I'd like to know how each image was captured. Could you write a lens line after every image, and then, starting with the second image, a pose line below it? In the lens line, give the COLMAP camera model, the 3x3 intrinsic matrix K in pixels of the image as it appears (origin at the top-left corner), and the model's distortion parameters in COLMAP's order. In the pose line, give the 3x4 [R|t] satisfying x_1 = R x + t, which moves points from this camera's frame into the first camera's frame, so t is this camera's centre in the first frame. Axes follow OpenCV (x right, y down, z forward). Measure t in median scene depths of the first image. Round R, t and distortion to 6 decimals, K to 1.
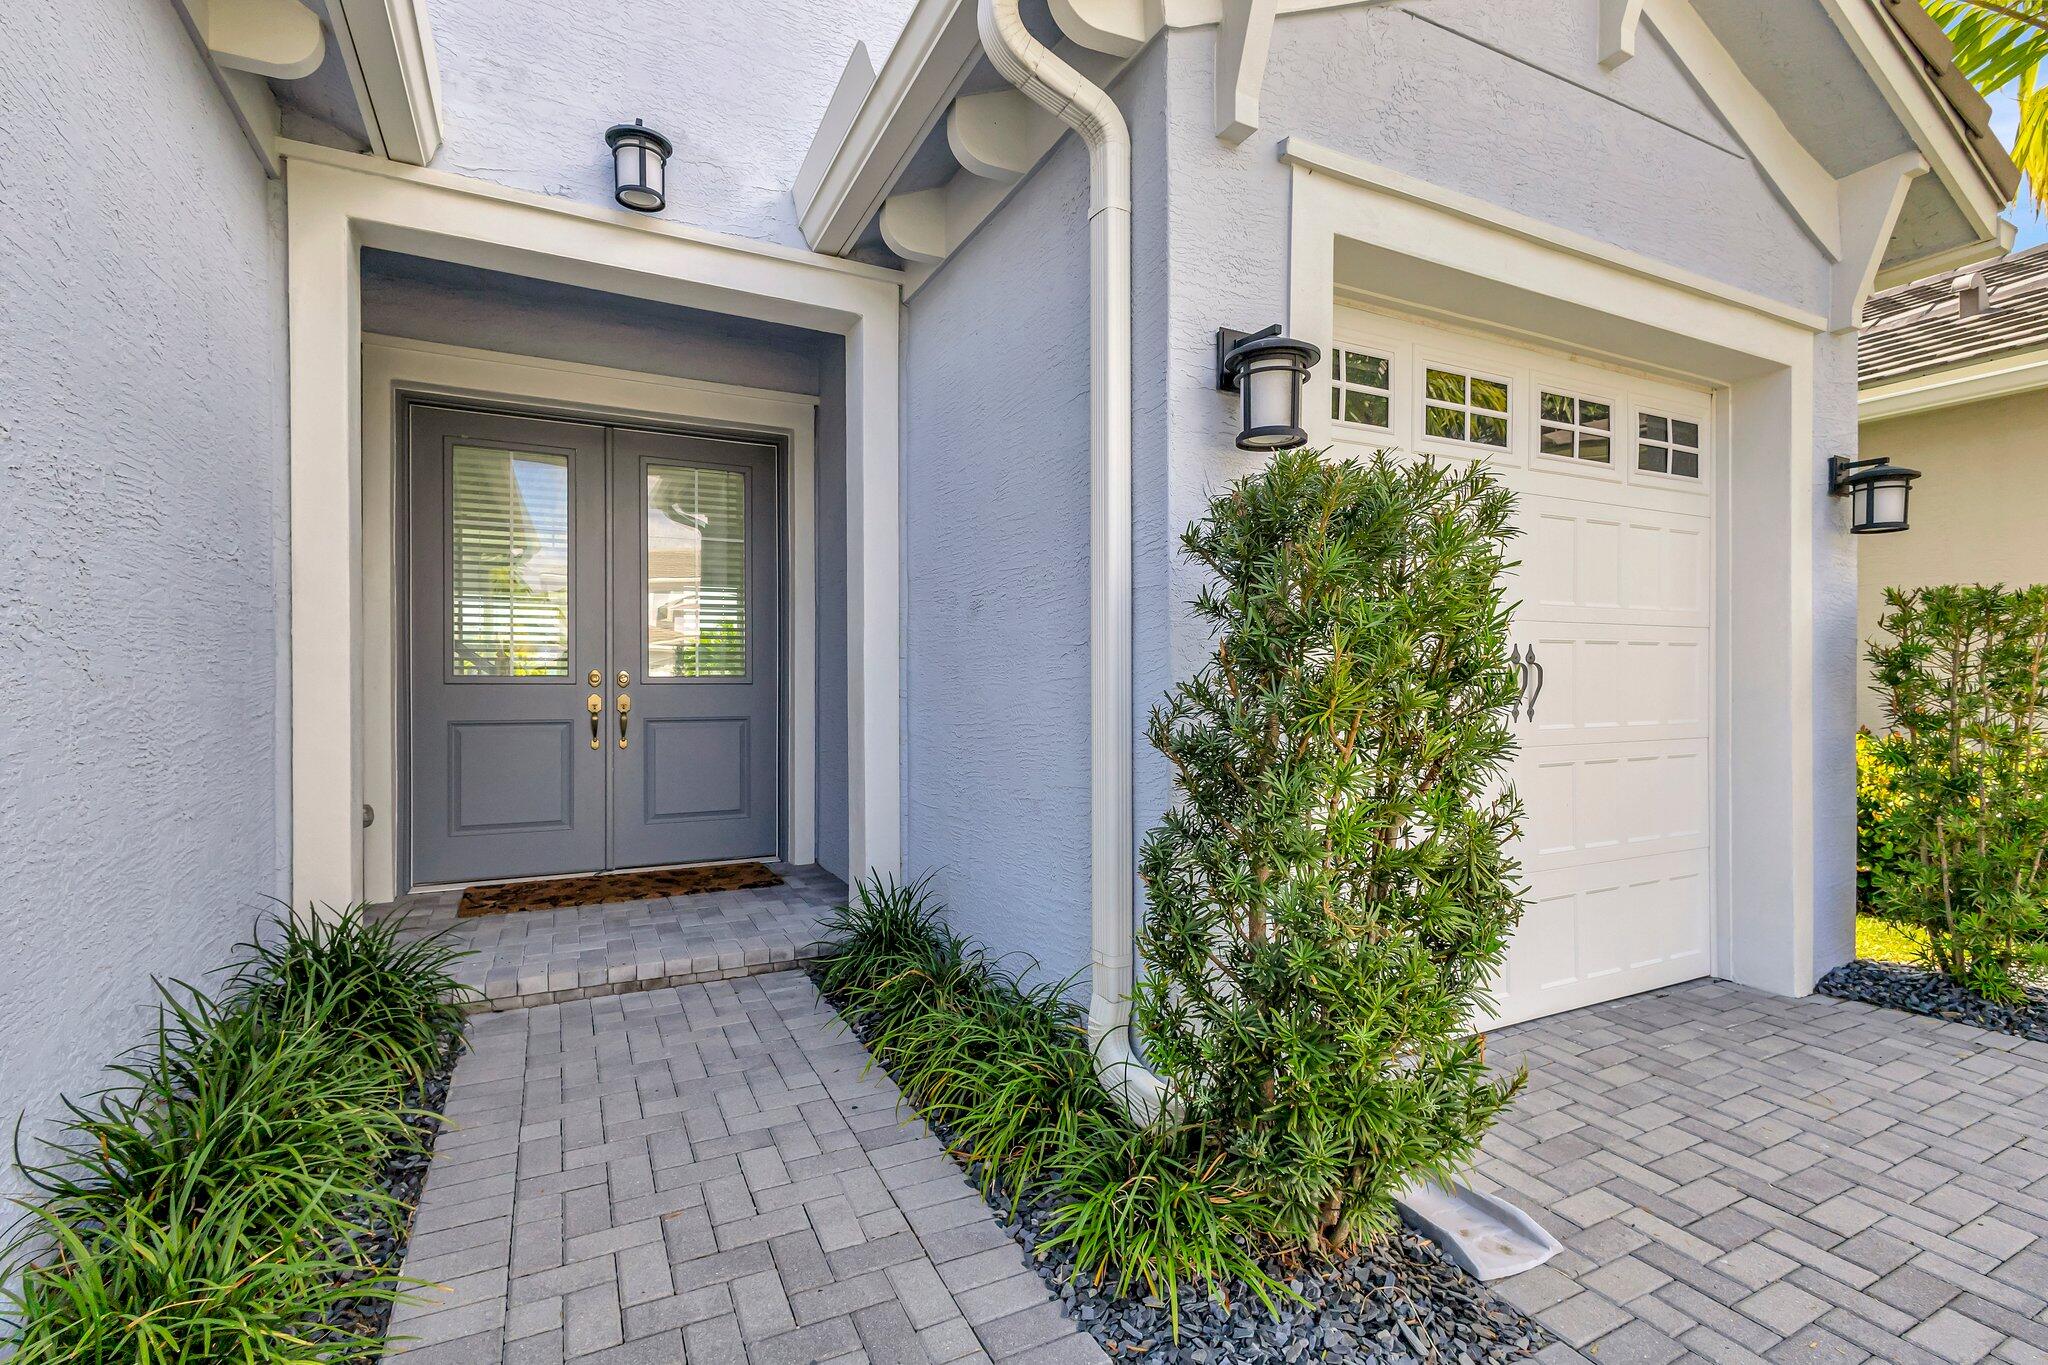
lens RADIAL K [[949.7, 0, 1038.0], [0, 949.7, 681.9], [0, 0, 1]] dist [0.006706, -0.000061]
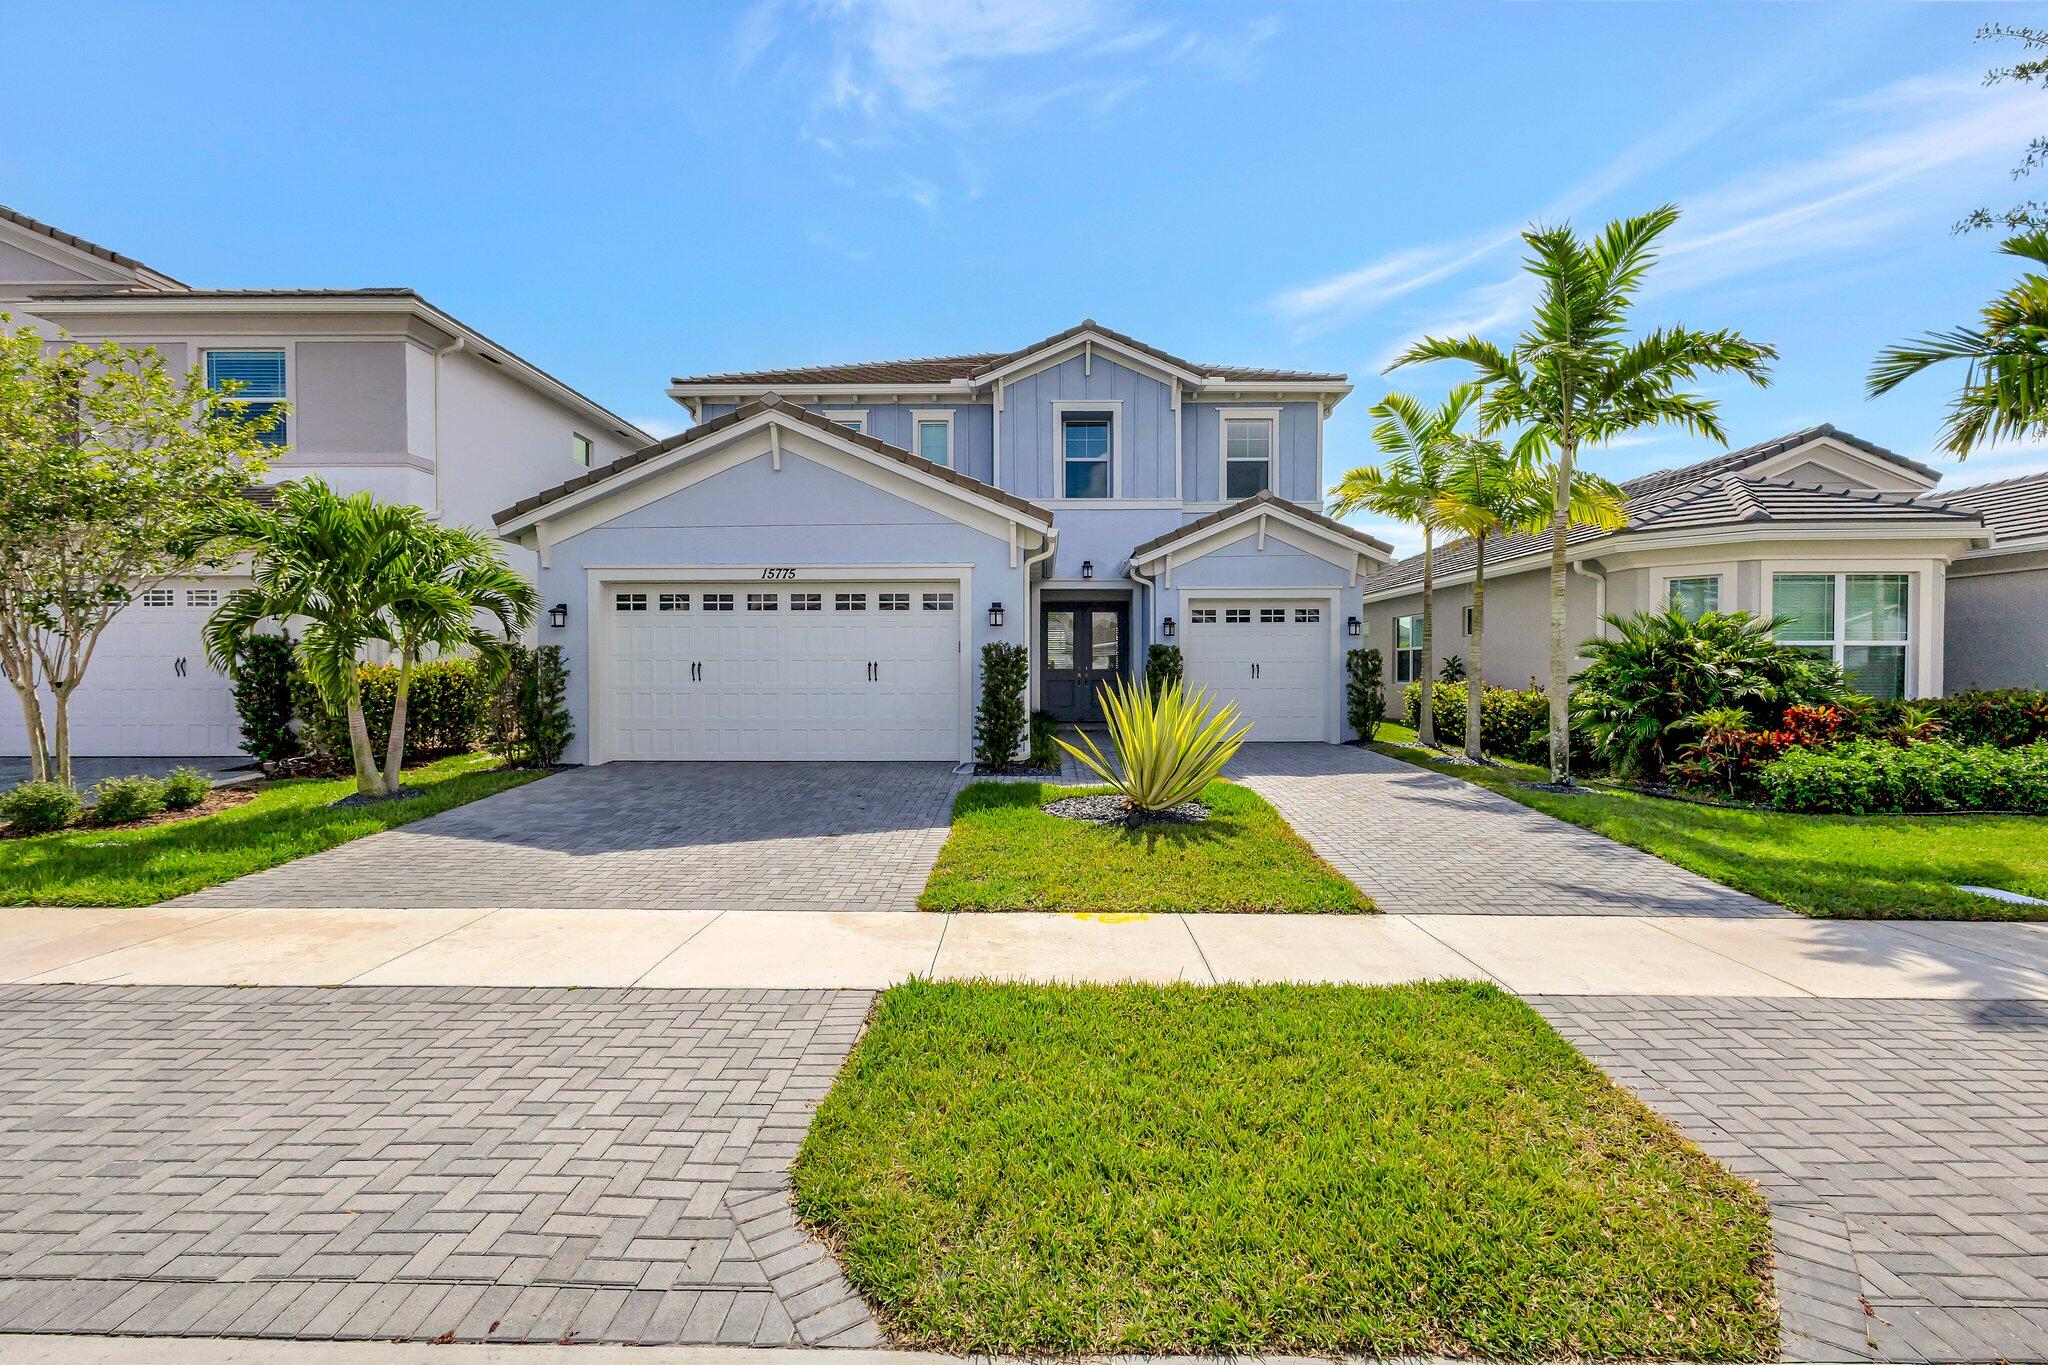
lens RADIAL K [[949.7, 0, 1034.8], [0, 949.7, 686.4], [0, 0, 1]] dist [0.006706, -0.000061]
pose [[0.884399, 0.009989, -0.466624, 1.534661], [-0.001109, 0.999813, 0.019300, -0.012479], [0.466730, -0.016552, 0.884245, -3.259092]]
